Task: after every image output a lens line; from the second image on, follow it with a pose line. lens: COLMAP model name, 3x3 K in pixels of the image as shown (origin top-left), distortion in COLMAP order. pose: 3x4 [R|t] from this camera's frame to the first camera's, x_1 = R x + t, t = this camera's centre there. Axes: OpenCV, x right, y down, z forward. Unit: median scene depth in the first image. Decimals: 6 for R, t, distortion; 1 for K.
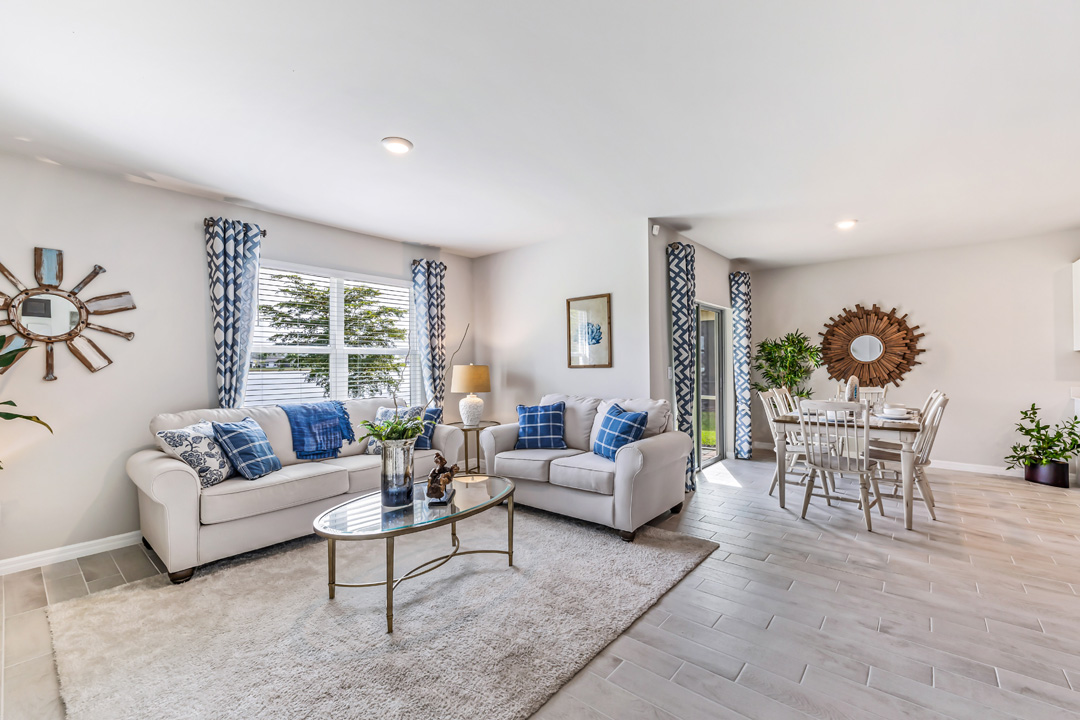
lens RADIAL K [[455.2, 0, 540.0], [0, 455.2, 360.0], [0, 0, 1]] dist [-0.001991, -0.000016]
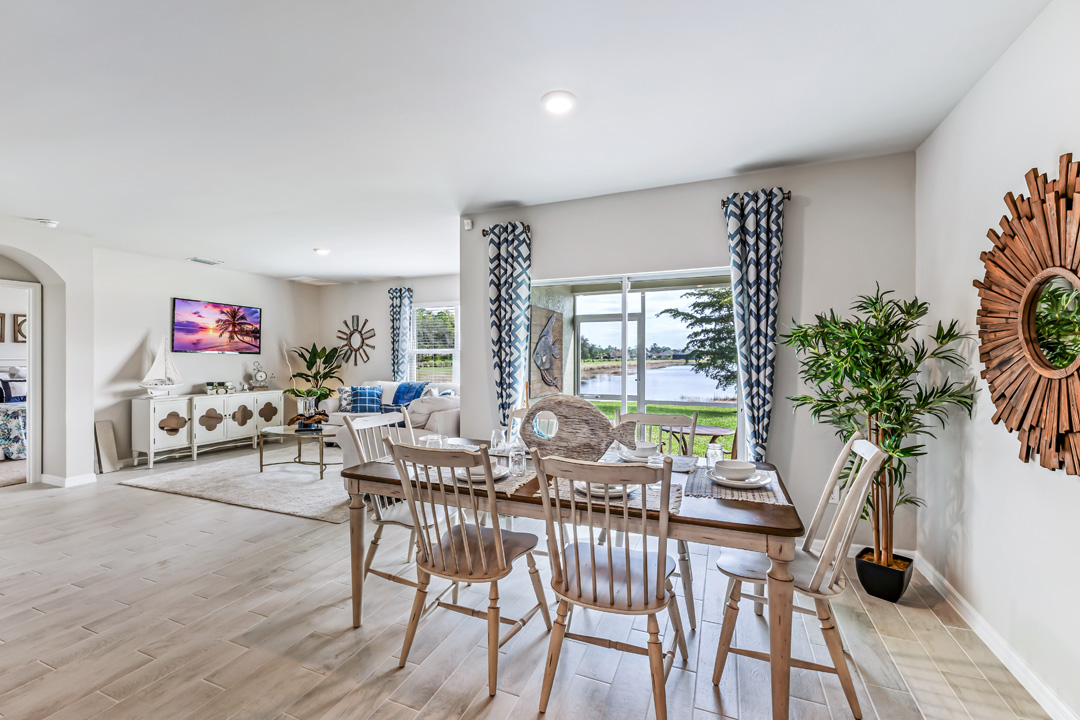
lens RADIAL K [[455.2, 0, 540.0], [0, 455.2, 360.0], [0, 0, 1]] dist [-0.001991, -0.000016]
pose [[0.298237, 0.009738, -0.954442, 0.915761], [0.003038, 0.999933, 0.011151, -0.006987], [0.954487, -0.006226, 0.298188, 0.645356]]
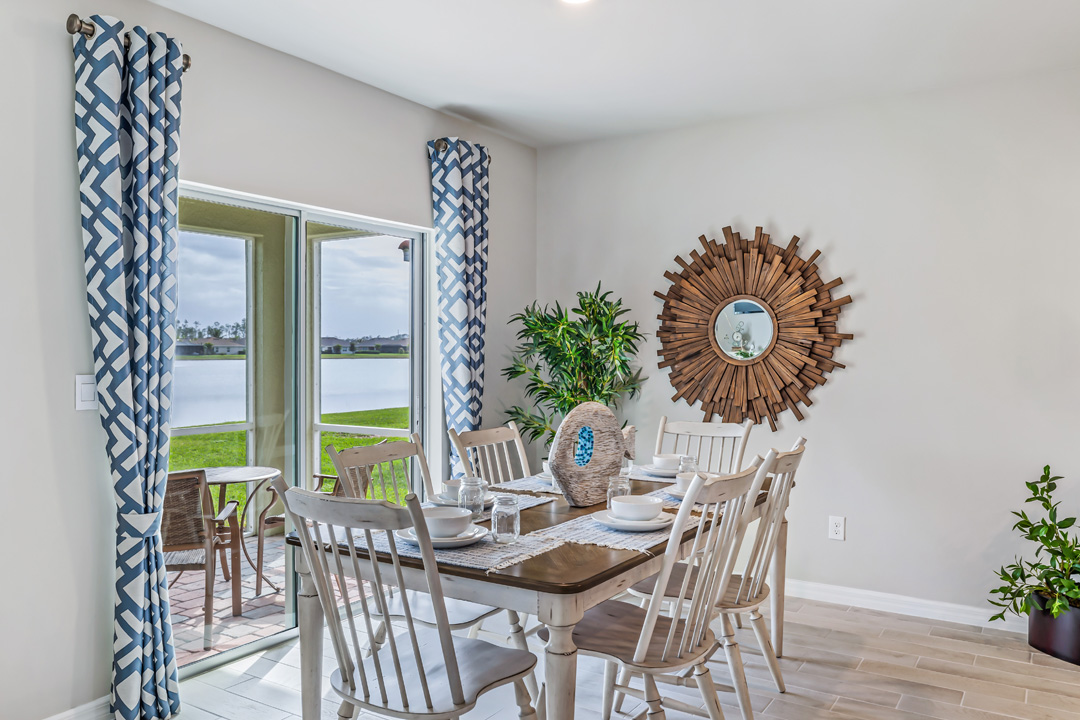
lens RADIAL K [[833.7, 0, 531.6], [0, 833.7, 360.9], [0, 0, 1]] dist [-0.008990, -0.005938]
pose [[0.991223, 0.007157, 0.132005, 0.429687], [-0.009621, 0.999791, 0.018037, -0.008742], [-0.131848, -0.019148, 0.991085, 0.253962]]
